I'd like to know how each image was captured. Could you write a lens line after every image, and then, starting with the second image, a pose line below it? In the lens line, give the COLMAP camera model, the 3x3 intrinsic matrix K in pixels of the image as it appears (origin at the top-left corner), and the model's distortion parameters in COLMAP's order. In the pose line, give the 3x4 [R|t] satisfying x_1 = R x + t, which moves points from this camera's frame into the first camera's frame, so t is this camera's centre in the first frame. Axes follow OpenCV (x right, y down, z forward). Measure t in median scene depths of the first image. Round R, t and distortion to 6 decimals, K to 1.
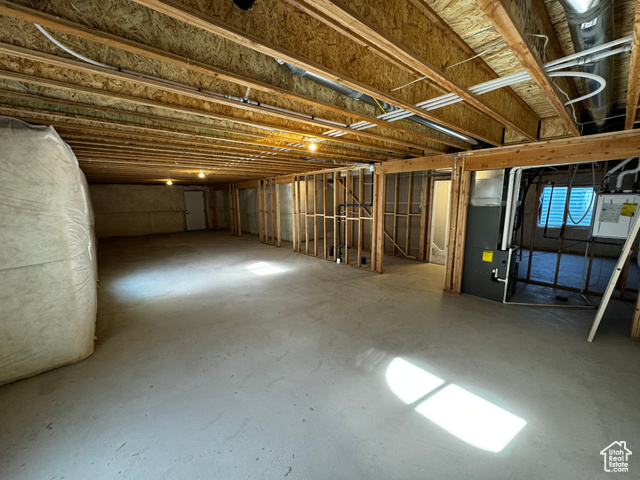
lens RADIAL K [[255.2, 0, 318.9], [0, 255.2, 239.3], [0, 0, 1]] dist [-0.000023, -0.000291]
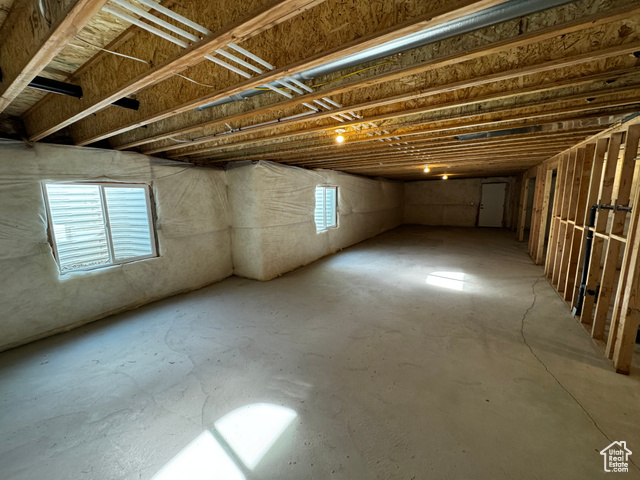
lens RADIAL K [[255.2, 0, 319.9], [0, 255.2, 240.2], [0, 0, 1]] dist [-0.000023, -0.000291]
pose [[0.286583, 0.167933, -0.943223, 0.514316], [-0.135320, 0.981743, 0.133676, -0.077398], [0.948451, 0.089327, 0.304075, 0.424518]]
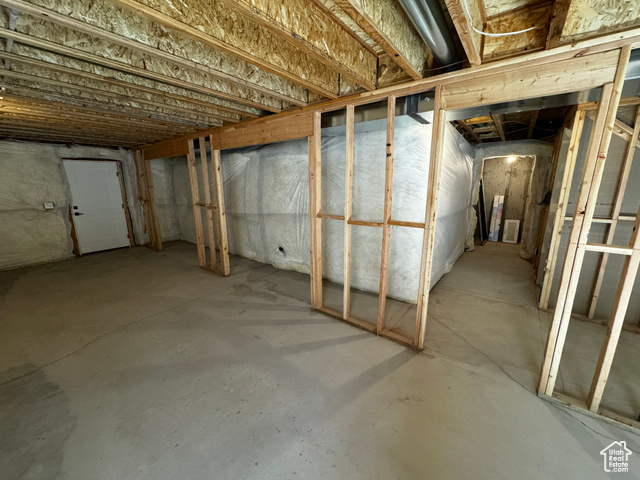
lens RADIAL K [[255.2, 0, 319.8], [0, 255.2, 239.3], [0, 0, 1]] dist [-0.000023, -0.000291]
pose [[0.978102, -0.042970, 0.203641, -0.529541], [0.030473, 0.997477, 0.064113, -0.185354], [-0.205882, -0.056503, 0.976944, 1.255974]]
